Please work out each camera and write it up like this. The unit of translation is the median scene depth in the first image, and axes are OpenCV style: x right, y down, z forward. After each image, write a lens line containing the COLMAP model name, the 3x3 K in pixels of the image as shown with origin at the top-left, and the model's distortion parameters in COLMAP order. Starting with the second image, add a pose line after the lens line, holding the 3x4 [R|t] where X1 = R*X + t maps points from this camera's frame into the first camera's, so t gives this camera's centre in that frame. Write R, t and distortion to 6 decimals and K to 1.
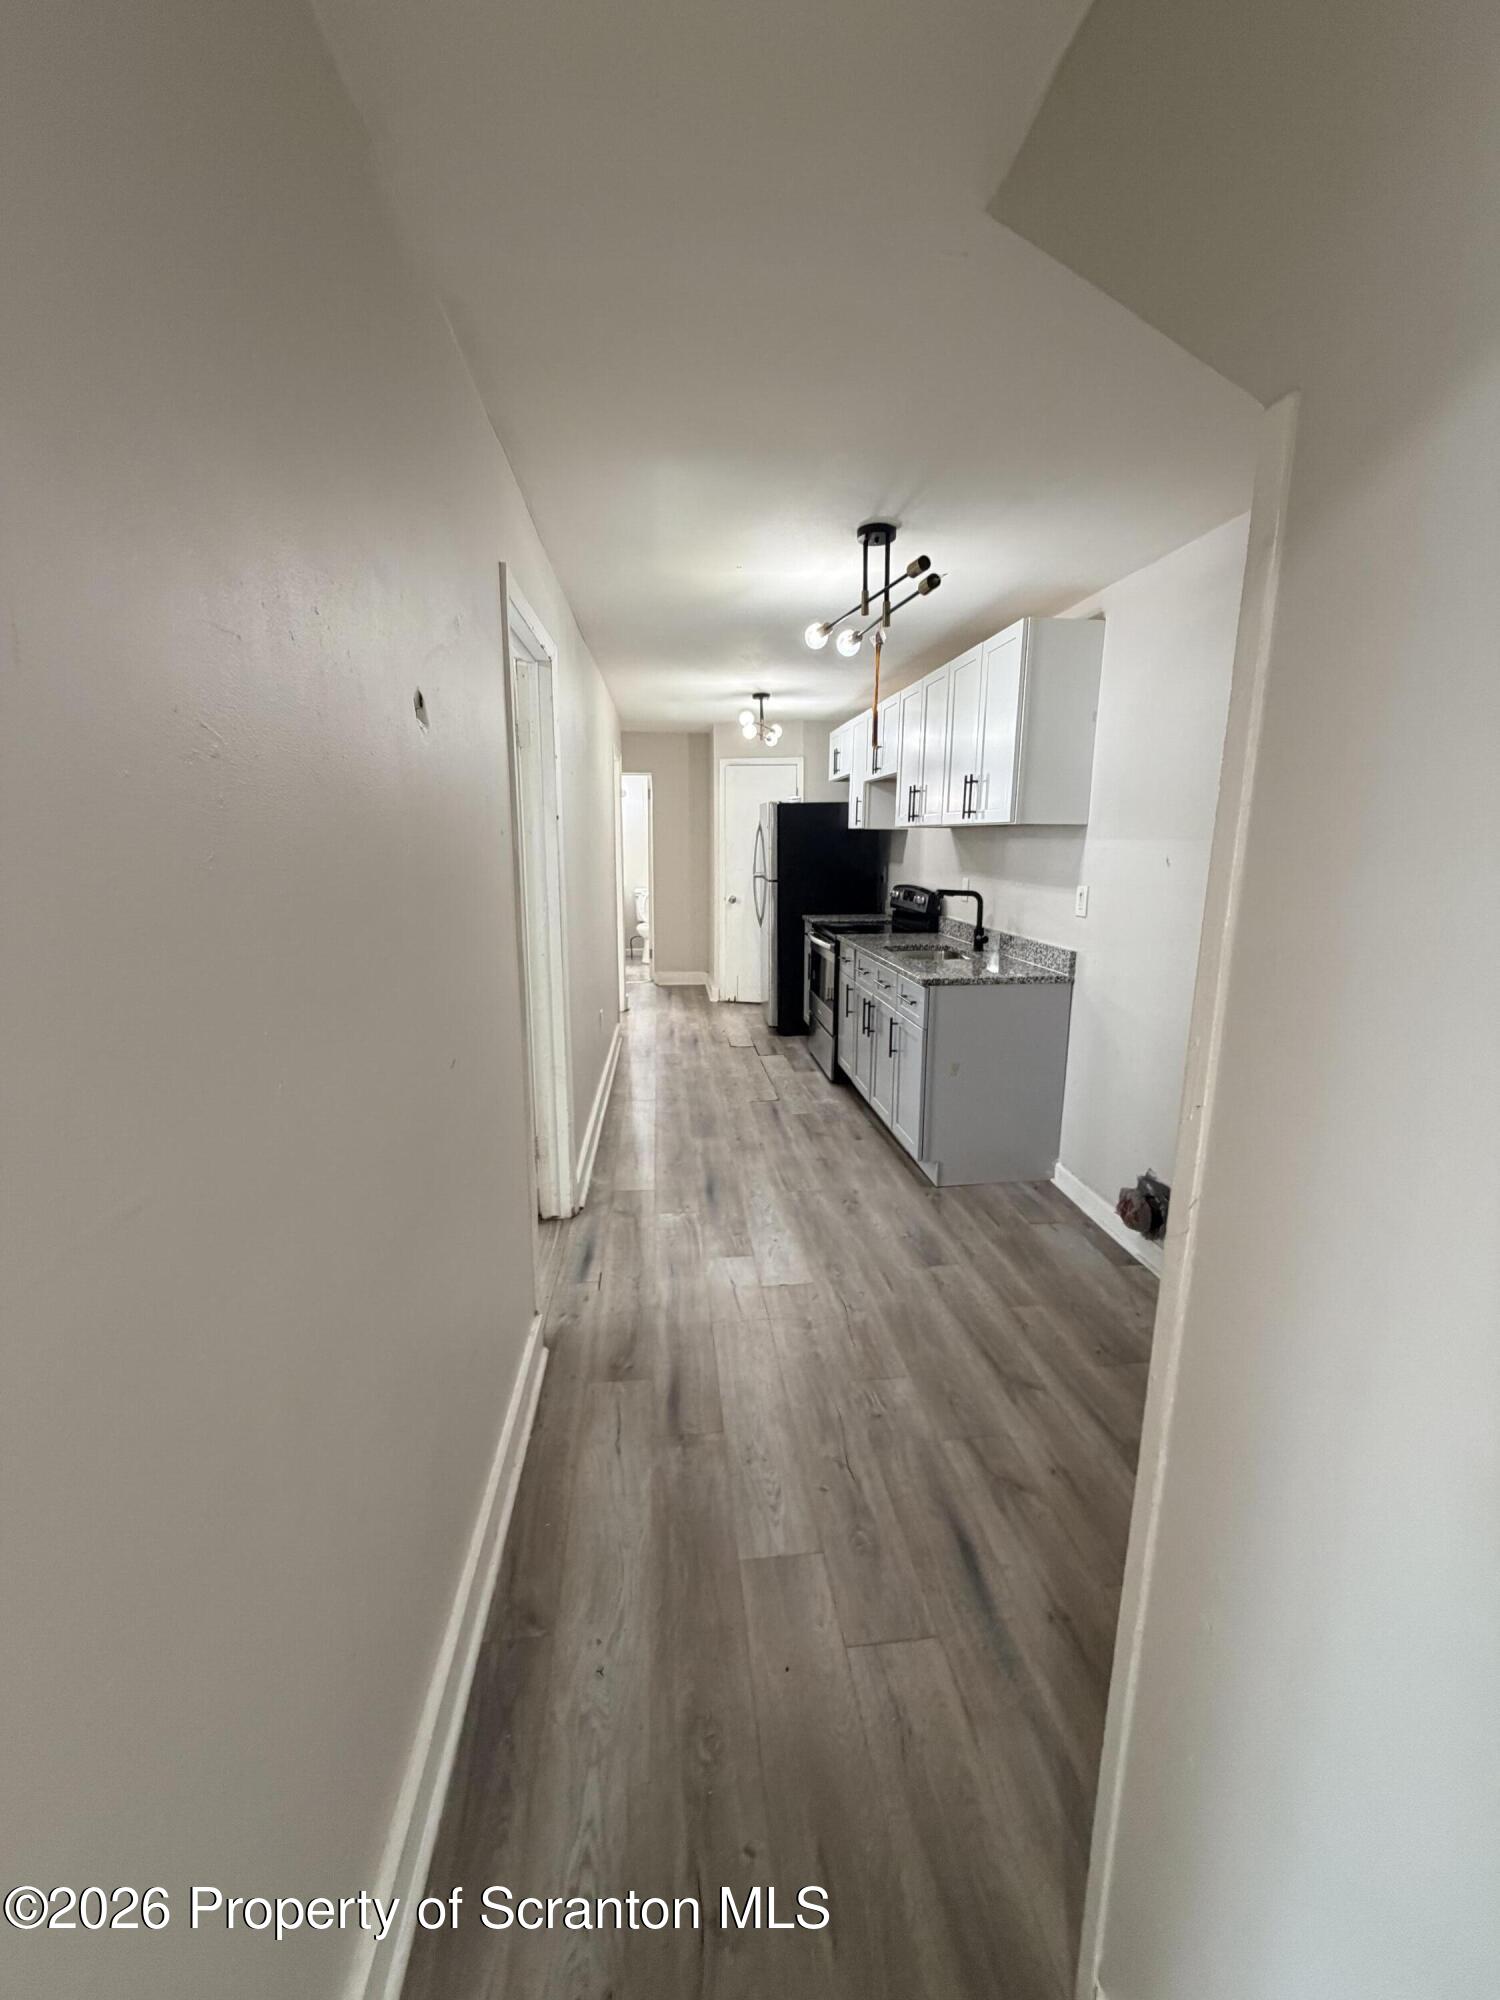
lens RADIAL K [[800.7, 0, 754.2], [0, 800.7, 1005.0], [0, 0, 1]] dist [-0.000721, 0.000276]
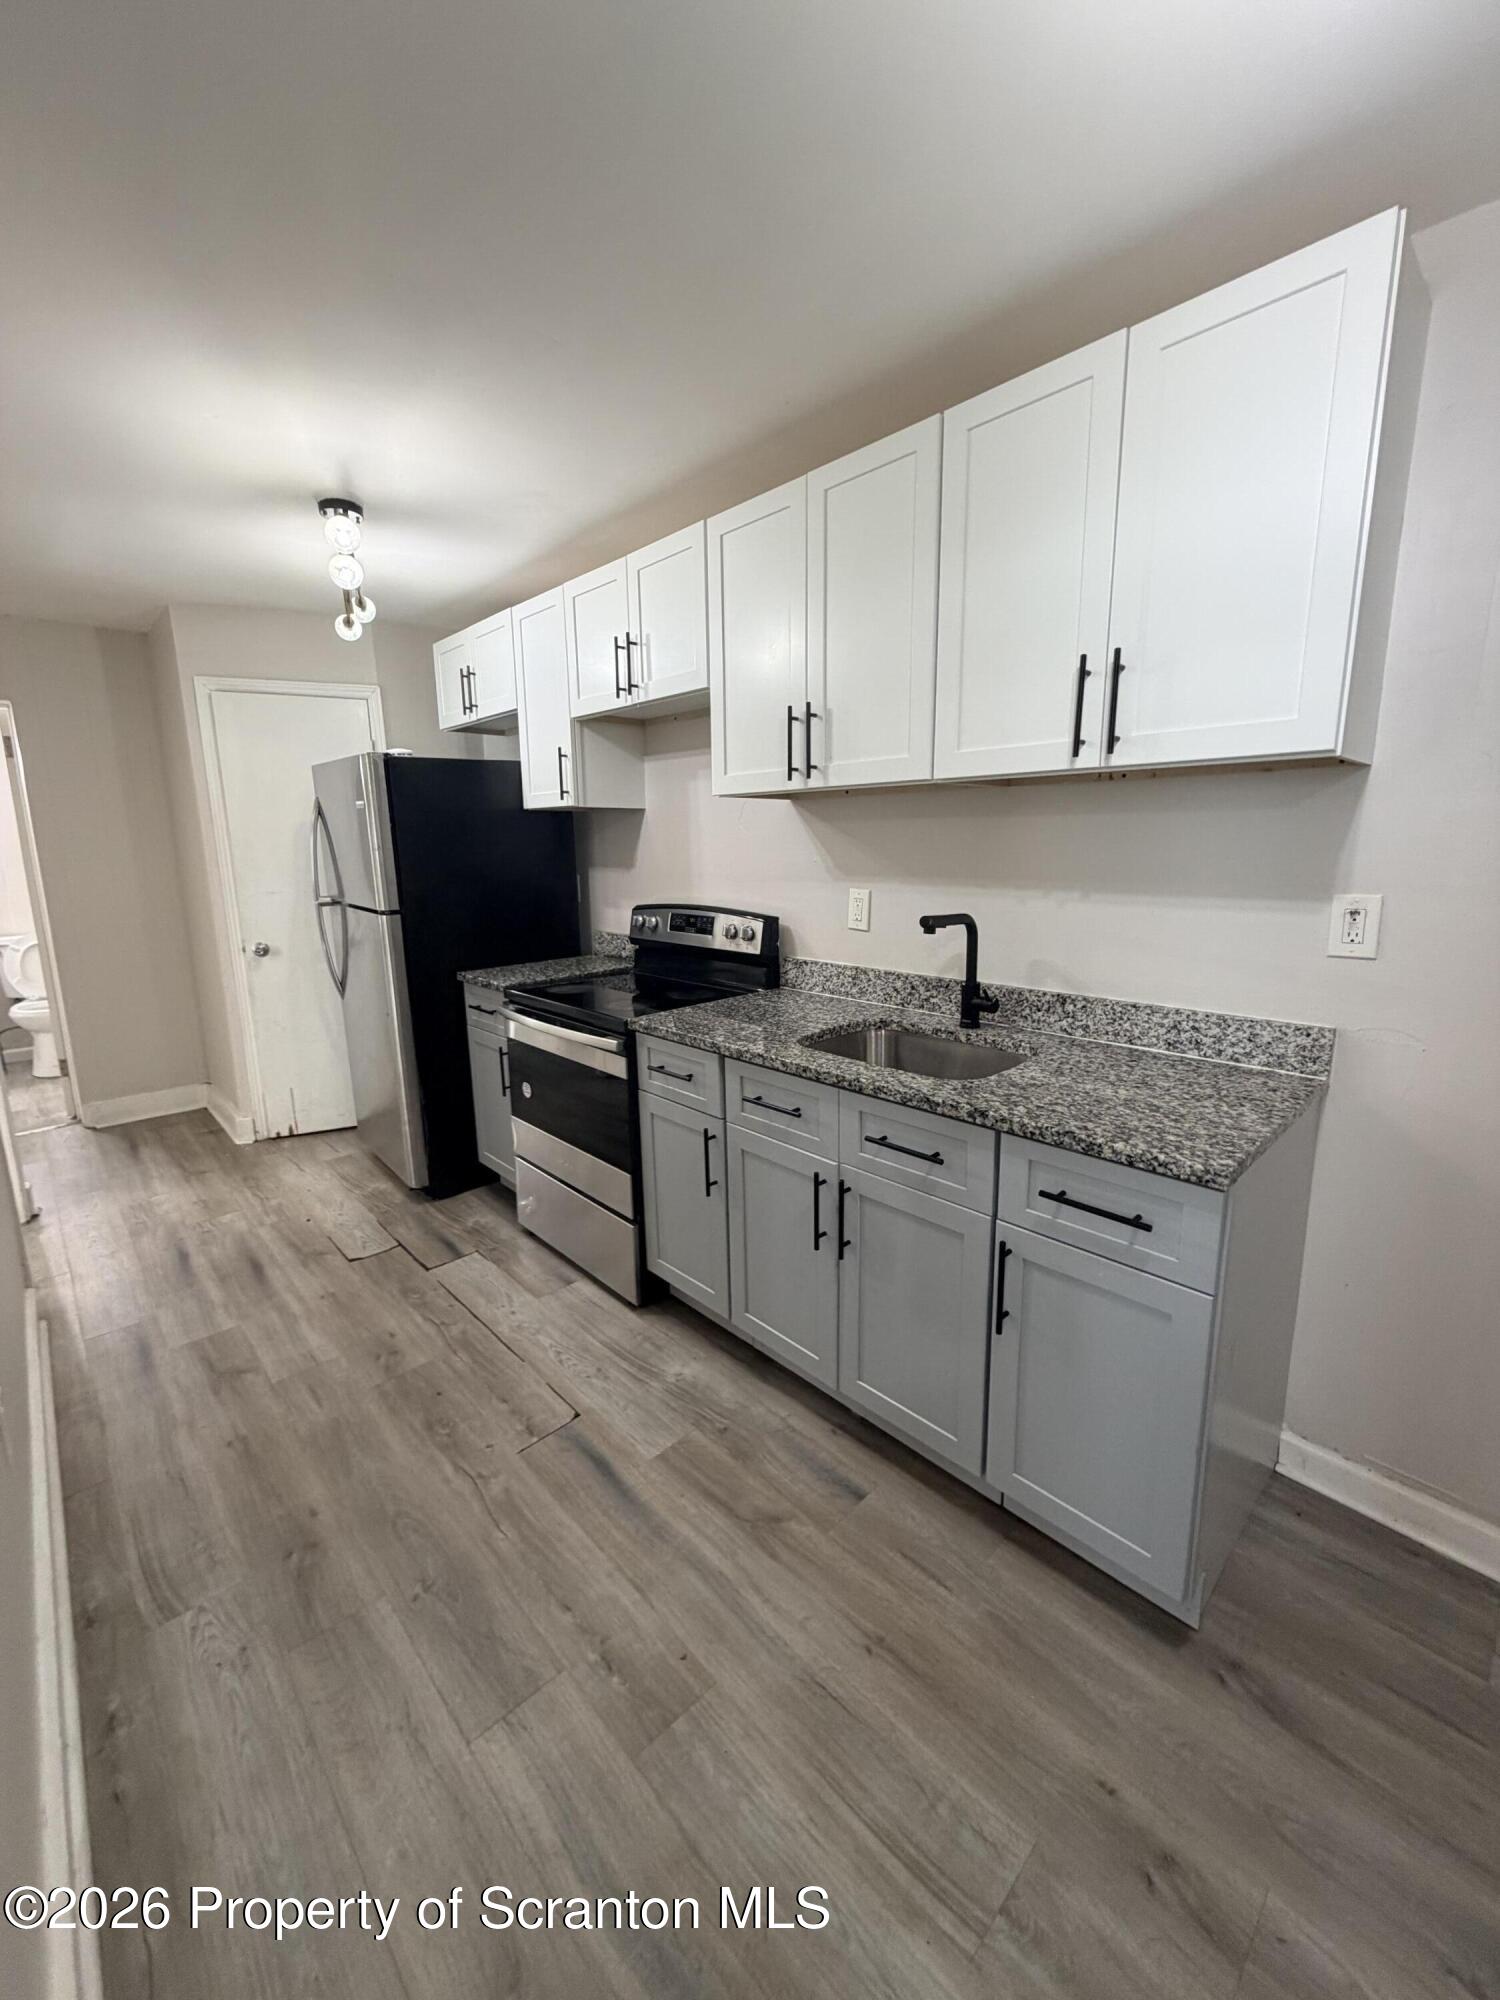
lens RADIAL K [[800.7, 0, 744.7], [0, 800.7, 985.5], [0, 0, 1]] dist [-0.000721, 0.000276]
pose [[0.804247, -0.129623, 0.579986, -0.105564], [0.143472, 0.989406, 0.022177, -0.097538], [-0.576716, 0.065376, 0.814324, 0.509102]]
